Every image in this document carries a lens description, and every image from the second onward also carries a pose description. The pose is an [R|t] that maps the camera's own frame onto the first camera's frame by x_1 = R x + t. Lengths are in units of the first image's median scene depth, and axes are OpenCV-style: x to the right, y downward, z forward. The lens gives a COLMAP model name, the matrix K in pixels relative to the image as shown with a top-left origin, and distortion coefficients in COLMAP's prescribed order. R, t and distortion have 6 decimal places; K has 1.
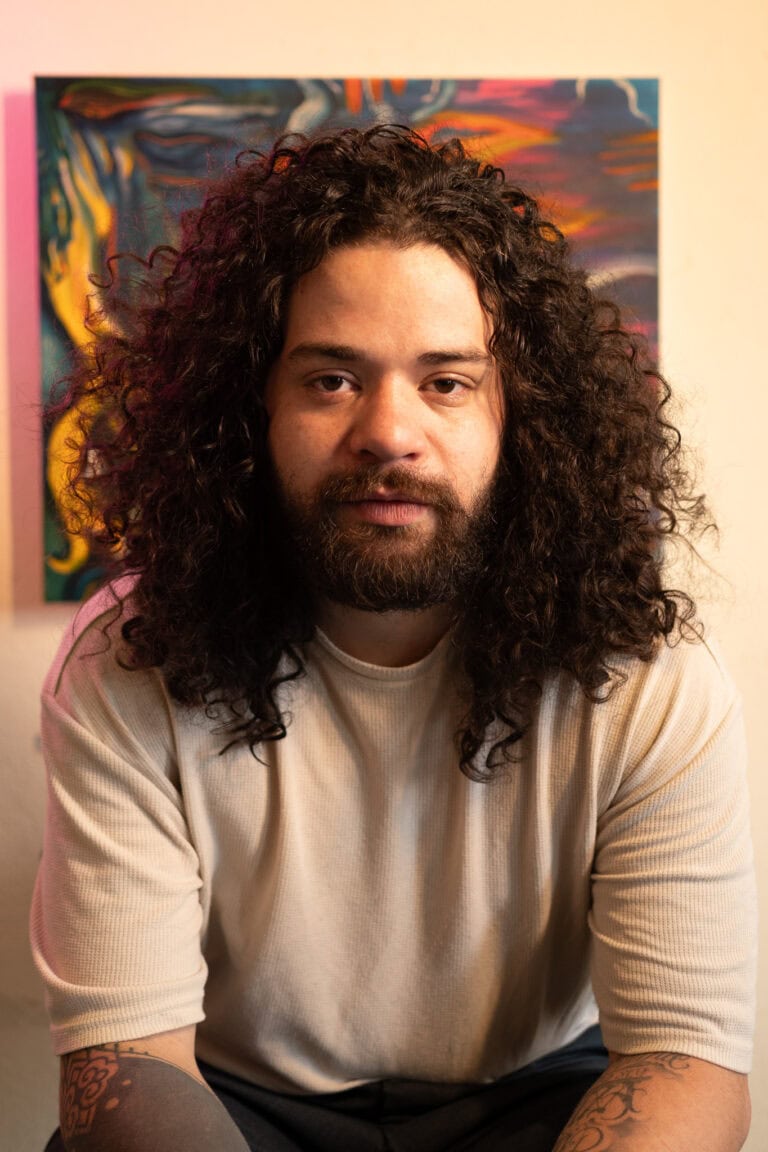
lens RADIAL K [[1690.7, 0, 418.2], [0, 1690.7, 580.1], [0, 0, 1]] dist [-0.010523, 0.069843]
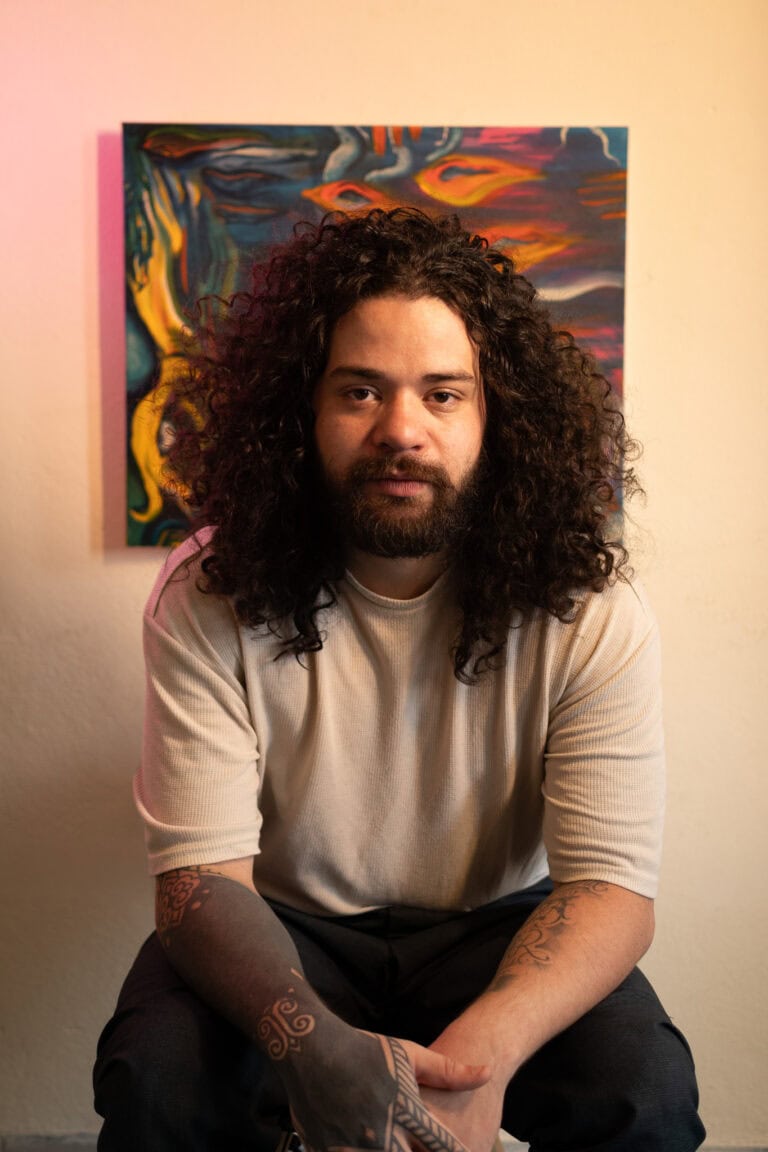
lens RADIAL K [[1670.7, 0, 383.9], [0, 1670.7, 602.3], [0, 0, 1]] dist [-0.027513, 0.011937]
pose [[0.999419, 0.017703, -0.029141, 0.009582], [-0.016338, 0.998788, 0.046426, -0.008130], [0.029927, -0.045923, 0.998497, -0.329965]]
